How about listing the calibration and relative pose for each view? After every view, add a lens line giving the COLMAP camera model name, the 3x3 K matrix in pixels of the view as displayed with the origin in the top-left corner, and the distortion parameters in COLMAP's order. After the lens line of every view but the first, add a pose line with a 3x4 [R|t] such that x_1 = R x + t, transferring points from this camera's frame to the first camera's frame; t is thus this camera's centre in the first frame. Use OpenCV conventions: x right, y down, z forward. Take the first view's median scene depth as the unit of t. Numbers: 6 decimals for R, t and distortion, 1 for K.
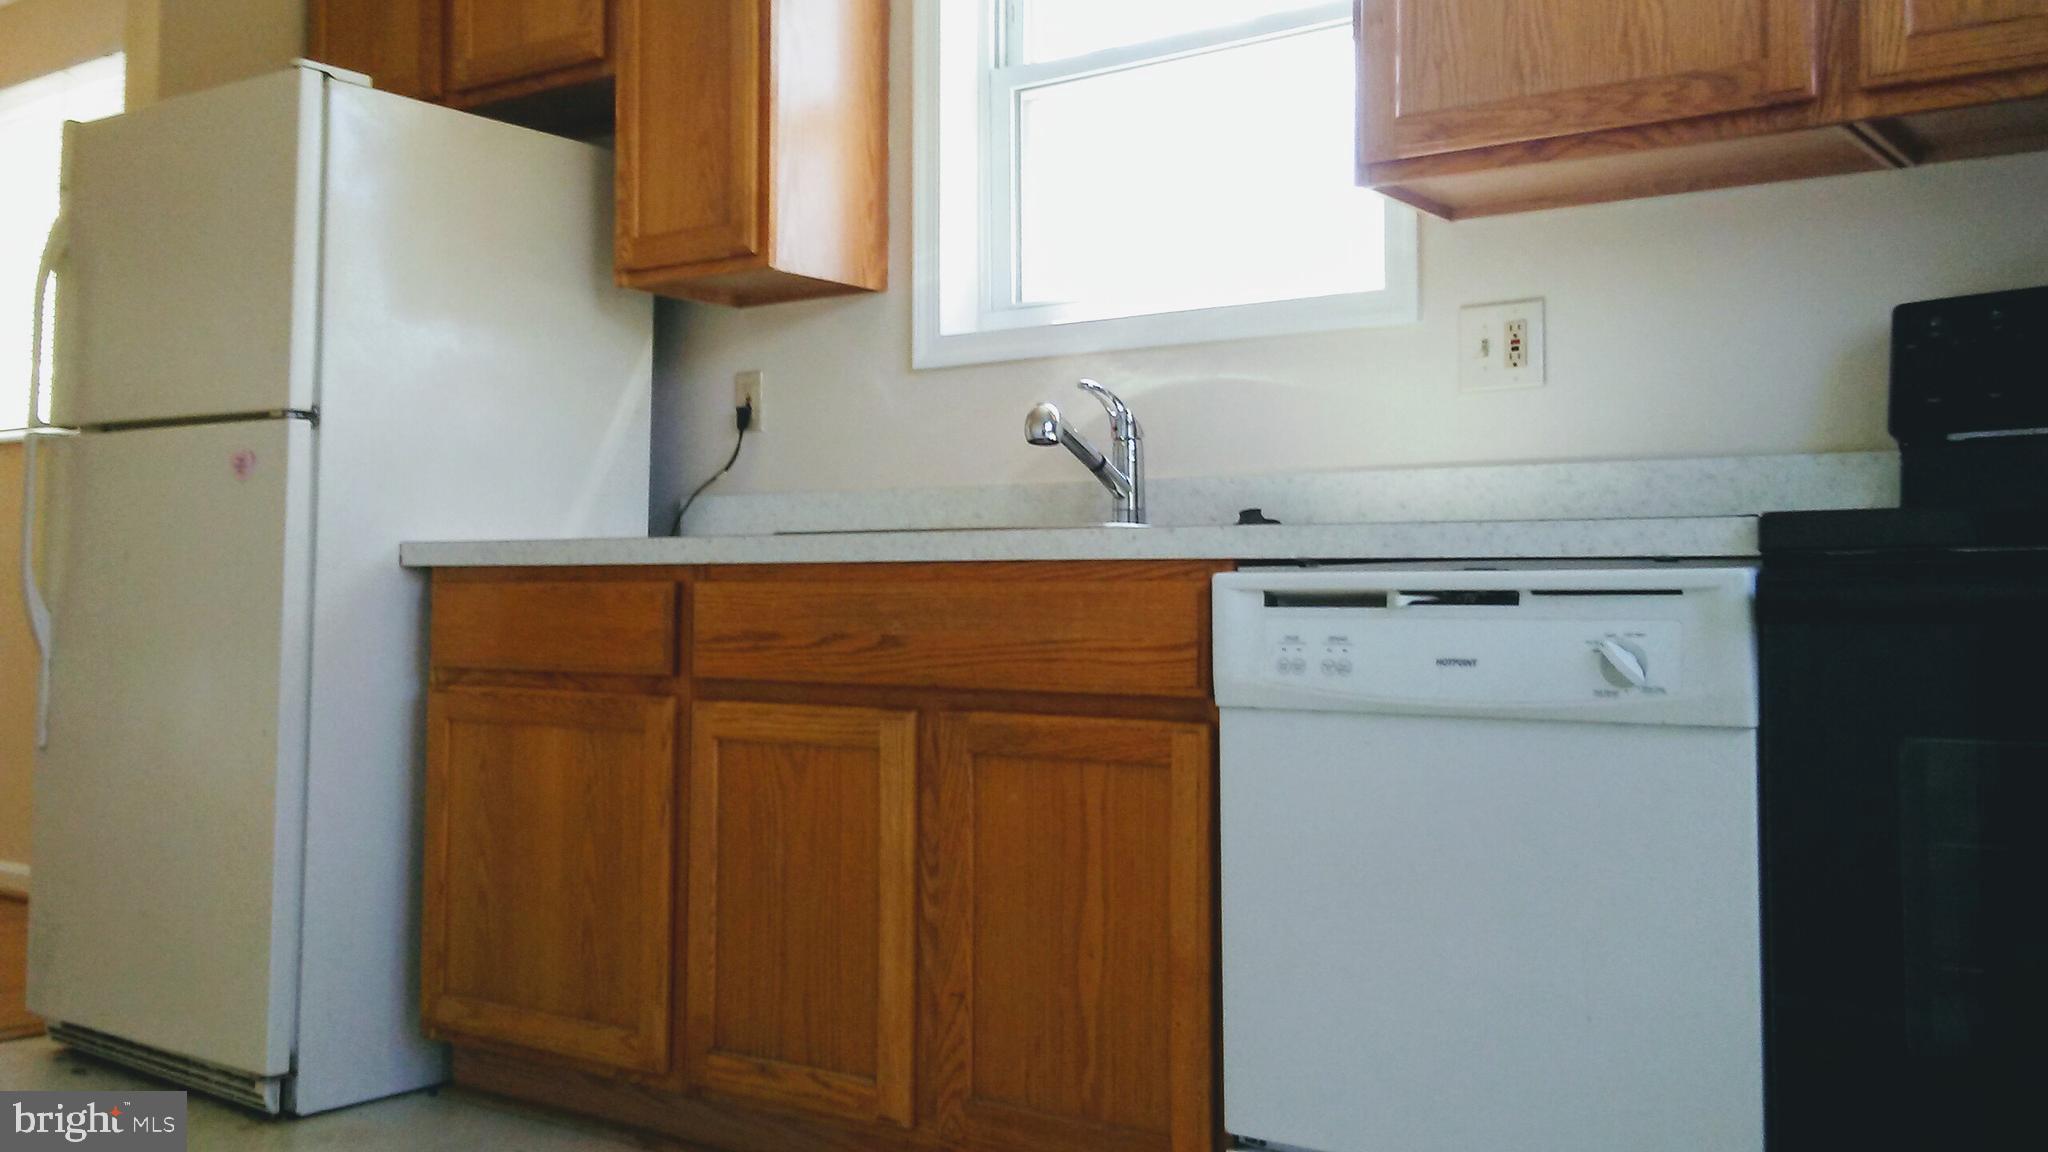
lens RADIAL K [[1930.4, 0, 1029.8], [0, 1930.4, 569.0], [0, 0, 1]] dist [0.058427, 0.000000]
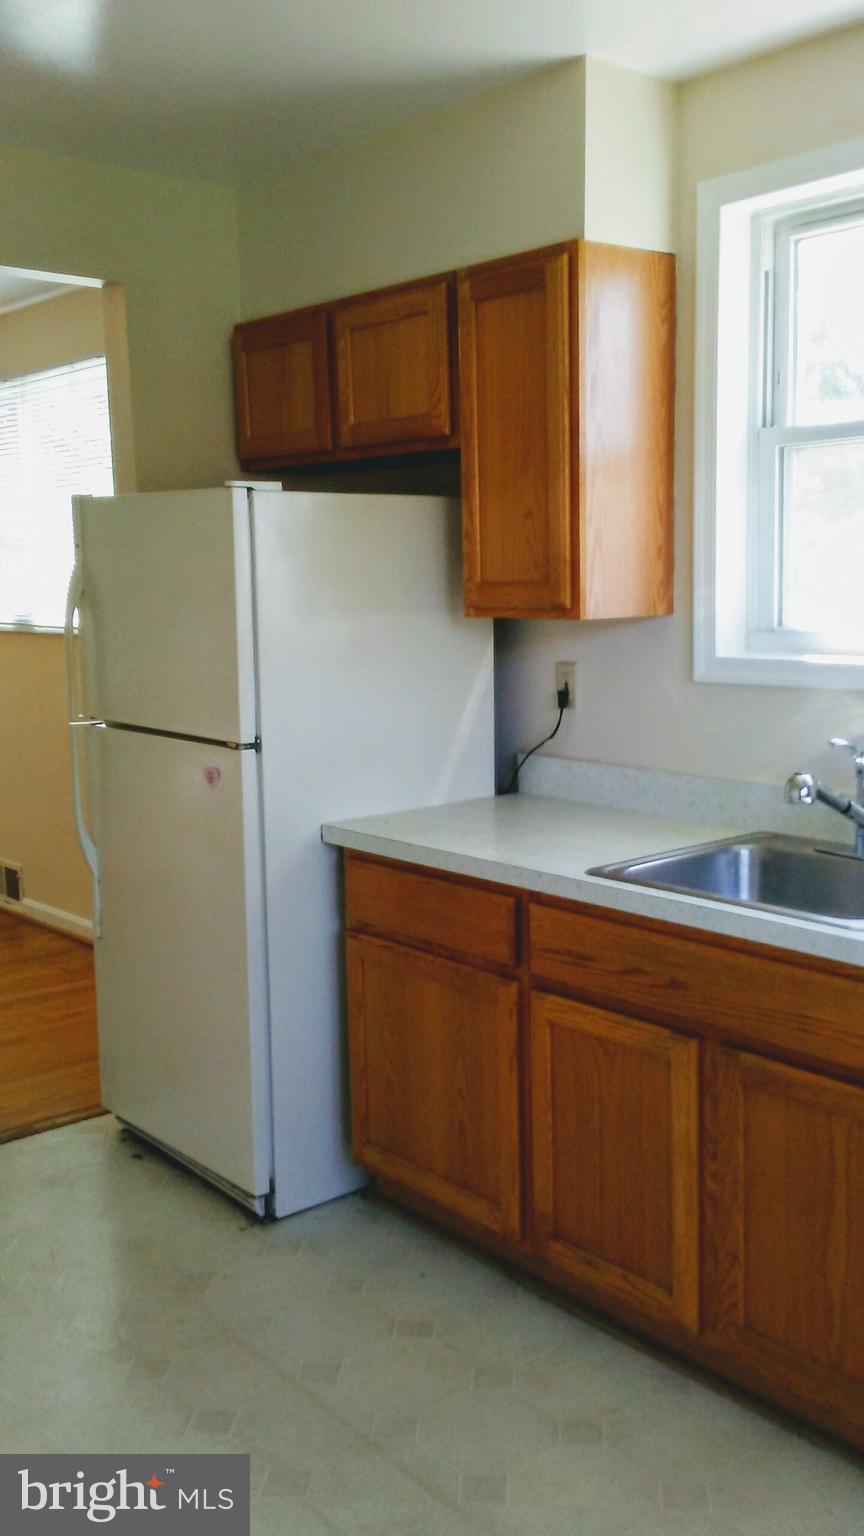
lens RADIAL K [[1447.8, 0, 443.9], [0, 1447.8, 764.5], [0, 0, 1]] dist [0.058427, 0.000000]
pose [[0.973615, 0.007017, -0.228088, -0.002789], [0.037497, 0.981021, 0.190241, -0.256566], [0.225094, -0.193774, 0.954874, 0.042279]]
